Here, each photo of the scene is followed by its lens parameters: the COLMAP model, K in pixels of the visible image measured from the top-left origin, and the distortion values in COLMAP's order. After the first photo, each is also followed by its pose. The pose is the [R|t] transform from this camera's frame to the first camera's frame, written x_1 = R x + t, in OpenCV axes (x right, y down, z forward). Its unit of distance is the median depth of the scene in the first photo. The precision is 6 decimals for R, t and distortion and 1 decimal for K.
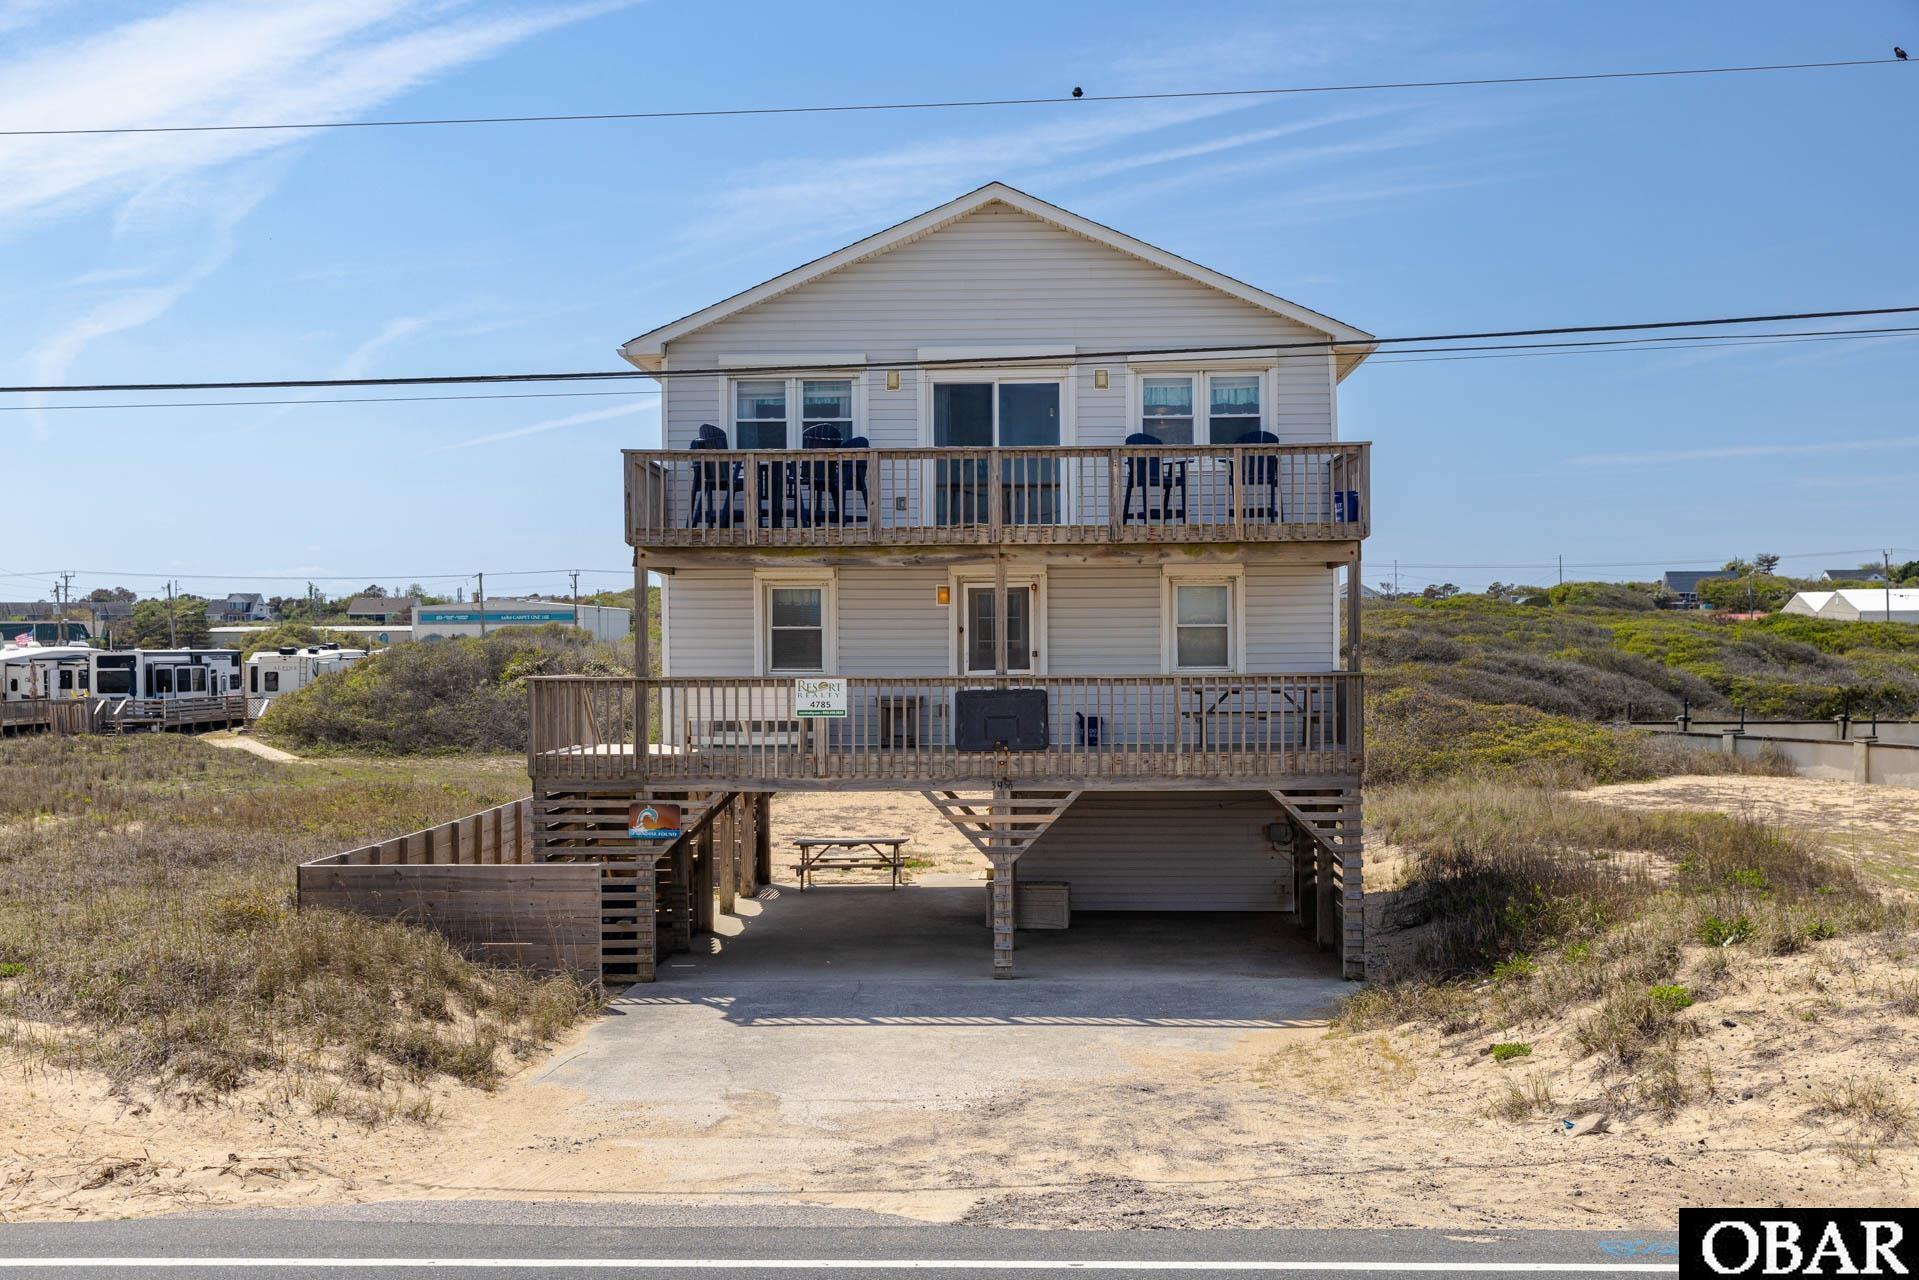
lens RADIAL K [[2252.8, 0, 960.6], [0, 2252.8, 638.3], [0, 0, 1]] dist [0.016206, 0.000000]
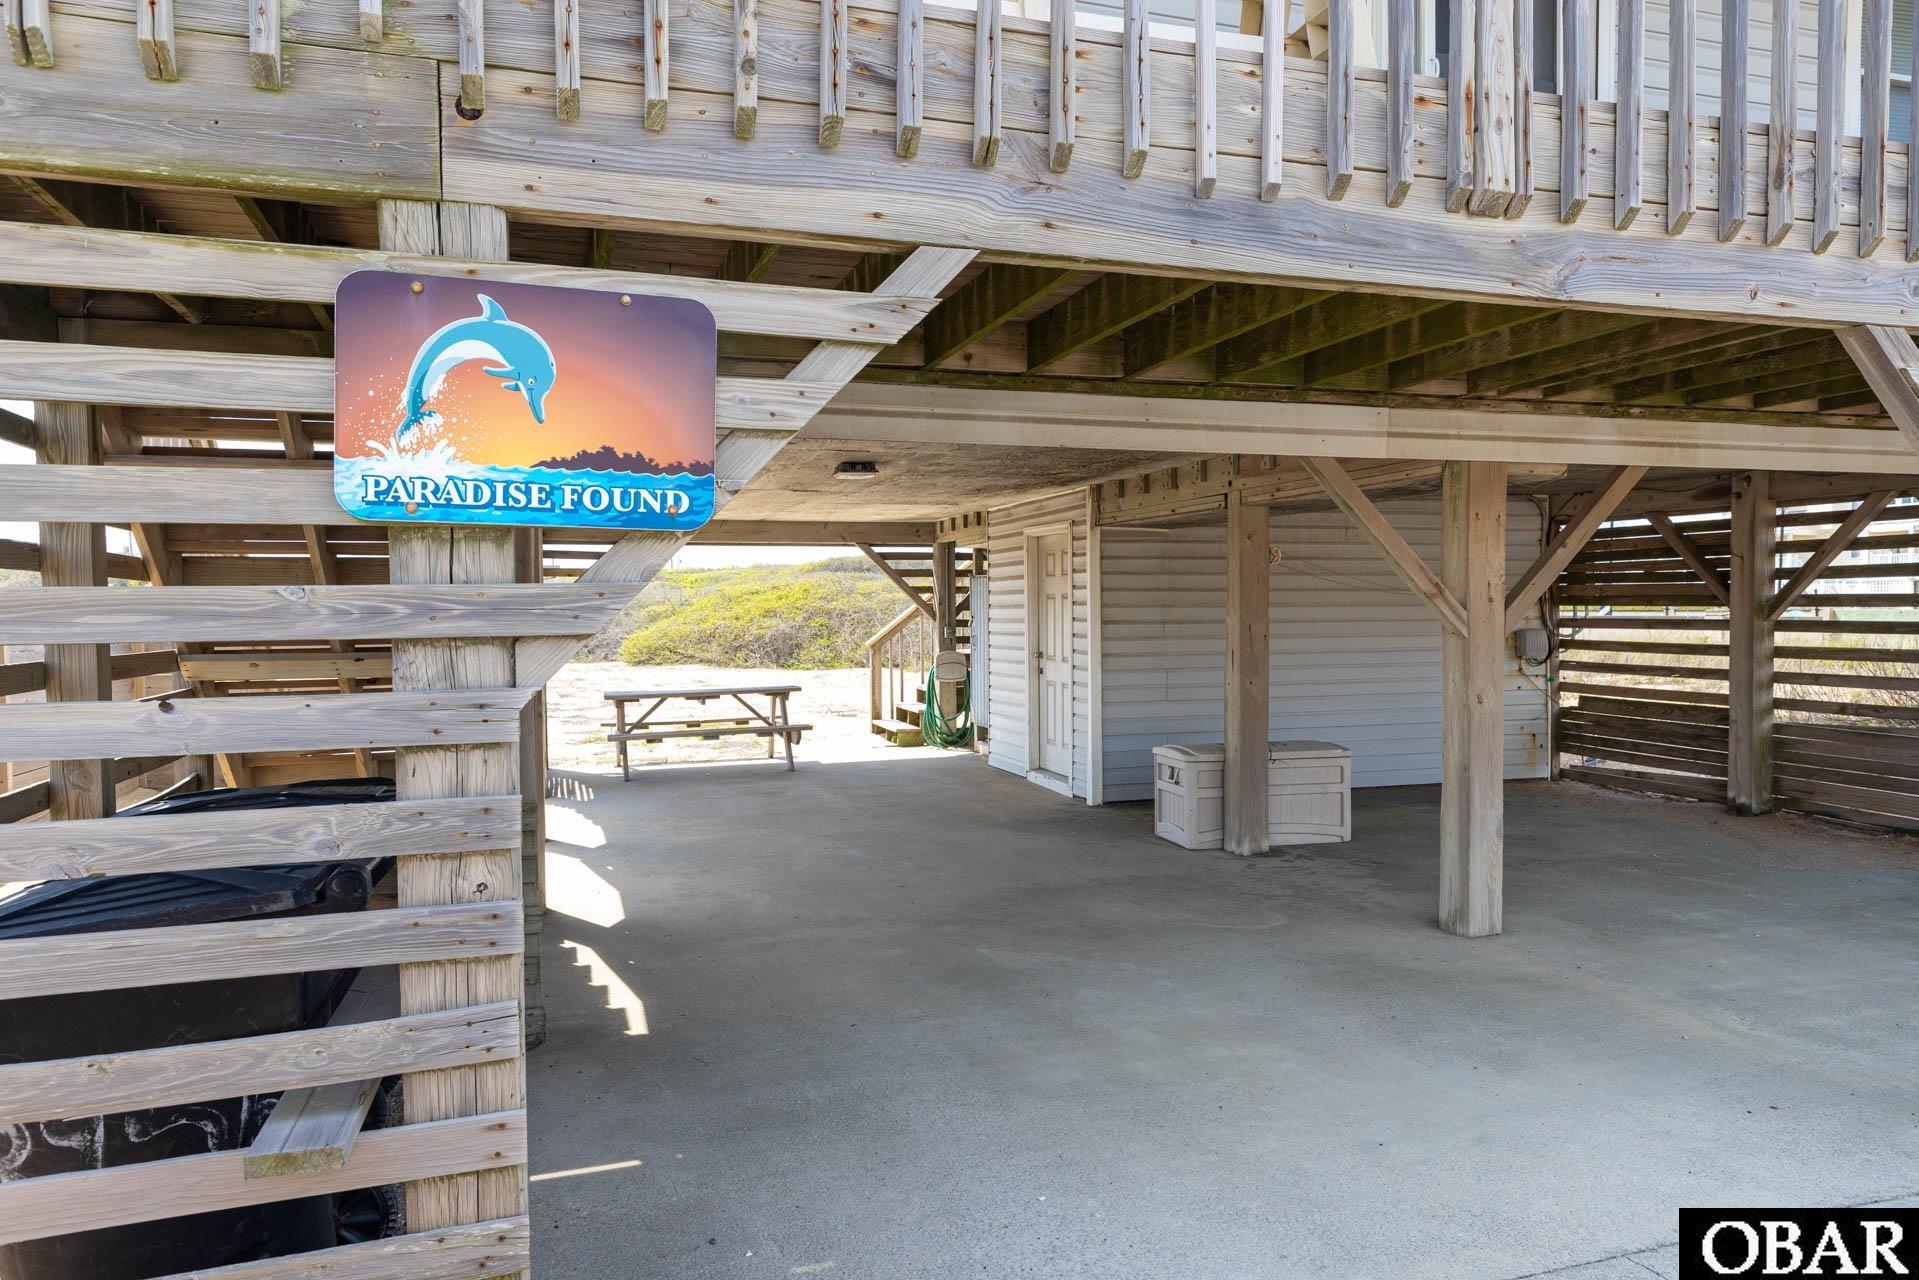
lens RADIAL K [[1279.2, 0, 961.9], [0, 1279.2, 641.5], [0, 0, 1]] dist [-0.007446, 0.001828]
pose [[0.939423, -0.011769, 0.342558, -0.137530], [0.002332, 0.999607, 0.027946, 0.093446], [-0.342753, -0.025454, 0.939081, 0.911023]]
